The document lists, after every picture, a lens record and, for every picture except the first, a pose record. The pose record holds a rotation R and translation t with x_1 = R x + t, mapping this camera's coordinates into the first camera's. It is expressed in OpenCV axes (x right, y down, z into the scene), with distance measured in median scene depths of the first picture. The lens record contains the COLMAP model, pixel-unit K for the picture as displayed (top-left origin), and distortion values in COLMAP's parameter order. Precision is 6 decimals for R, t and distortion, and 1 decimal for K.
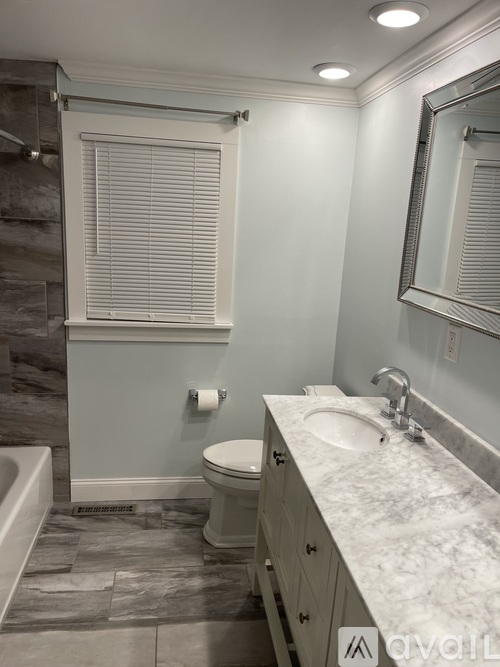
lens RADIAL K [[506.3, 0, 259.6], [0, 506.3, 334.7], [0, 0, 1]] dist [0.071765, -0.085898]
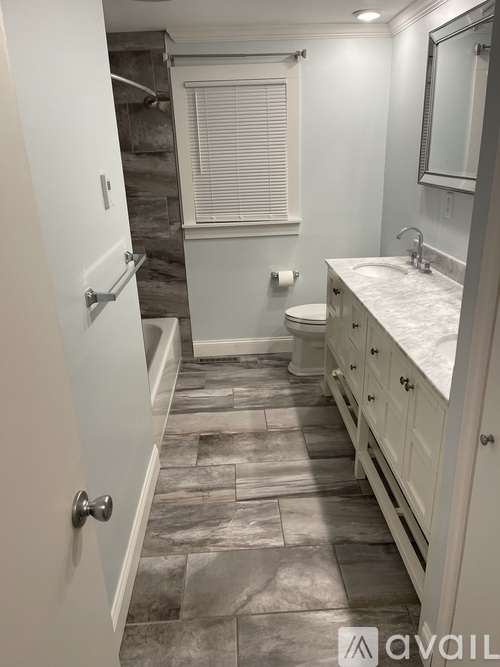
lens RADIAL K [[506.3, 0, 259.6], [0, 506.3, 334.7], [0, 0, 1]] dist [0.071765, -0.085898]
pose [[0.990306, -0.045071, -0.131386, 0.001304], [0.062061, 0.989801, 0.128227, 0.112760], [0.124267, -0.135138, 0.983003, -0.418745]]
